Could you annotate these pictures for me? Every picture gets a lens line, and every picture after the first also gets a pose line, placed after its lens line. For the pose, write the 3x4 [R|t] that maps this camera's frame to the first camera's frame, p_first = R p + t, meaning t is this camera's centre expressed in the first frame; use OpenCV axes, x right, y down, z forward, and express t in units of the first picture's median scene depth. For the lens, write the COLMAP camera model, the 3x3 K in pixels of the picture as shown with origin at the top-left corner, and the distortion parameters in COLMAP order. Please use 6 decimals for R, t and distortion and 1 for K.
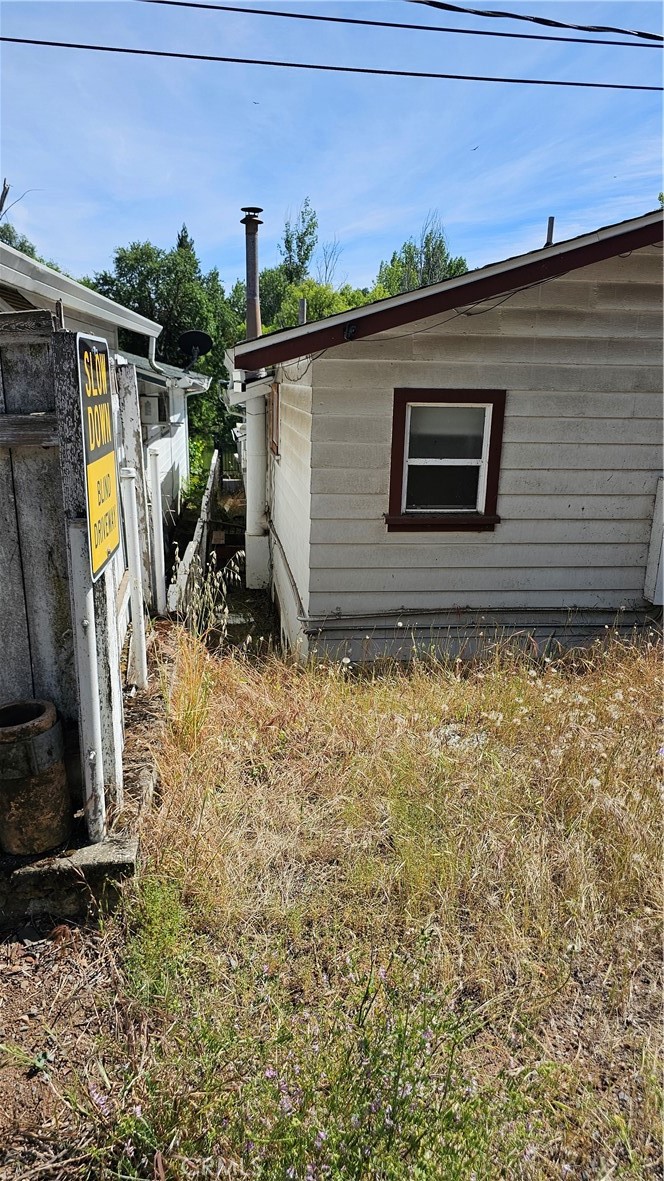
lens RADIAL K [[798.2, 0, 325.4], [0, 798.2, 596.7], [0, 0, 1]] dist [0.059958, -0.048808]
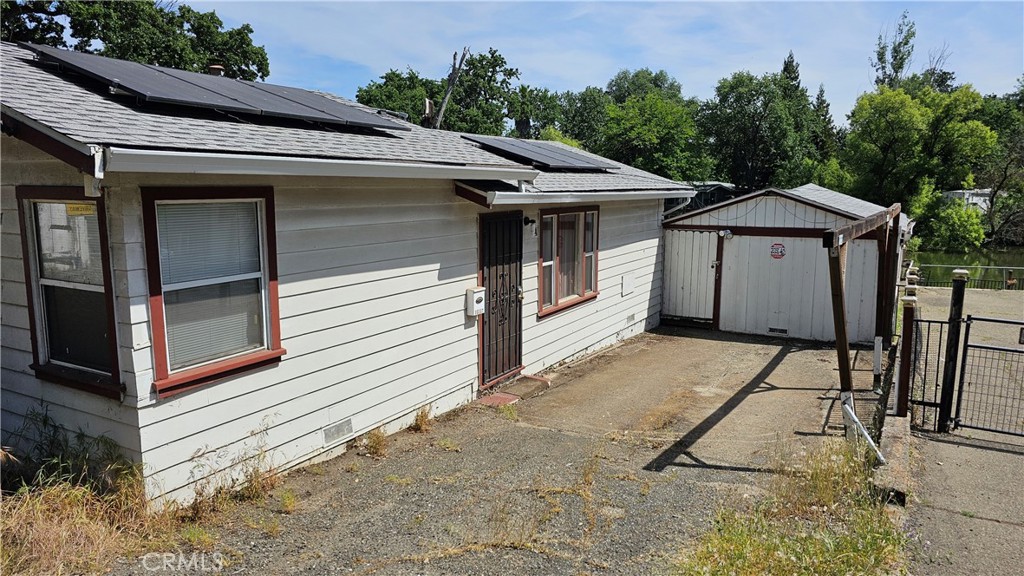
lens RADIAL K [[692.1, 0, 519.5], [0, 692.1, 289.7], [0, 0, 1]] dist [0.059958, -0.048808]
pose [[0.811101, 0.066185, -0.581150, 0.120323], [-0.134907, 0.987957, -0.075772, -0.009477], [0.569136, 0.139860, 0.810261, 0.045859]]
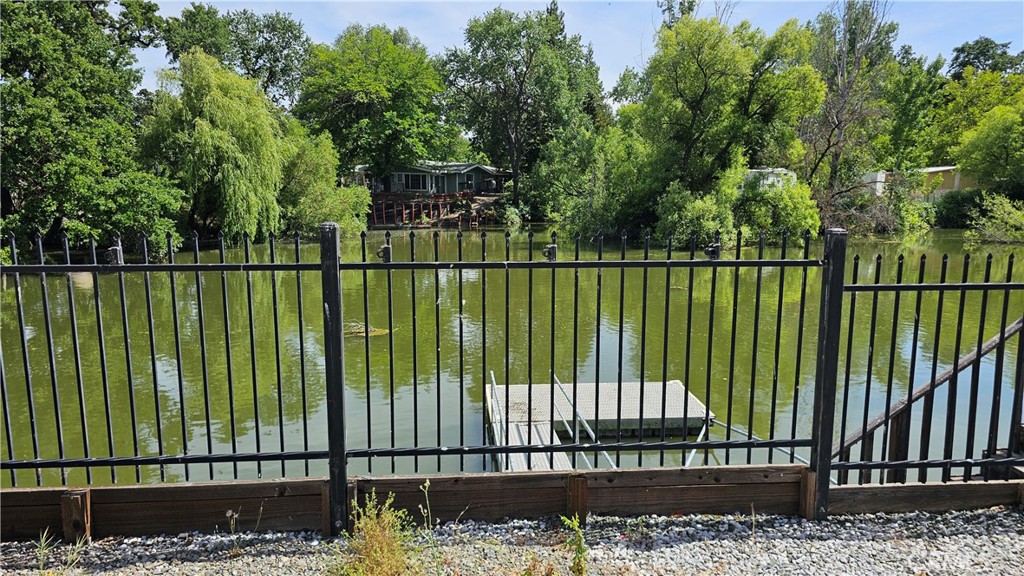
lens RADIAL K [[692.1, 0, 506.4], [0, 692.1, 292.2], [0, 0, 1]] dist [0.059958, -0.048808]
pose [[0.953475, 0.029099, -0.300064, 0.018045], [-0.060951, 0.993383, -0.097344, -0.063823], [0.295246, 0.111105, 0.948939, 0.321999]]
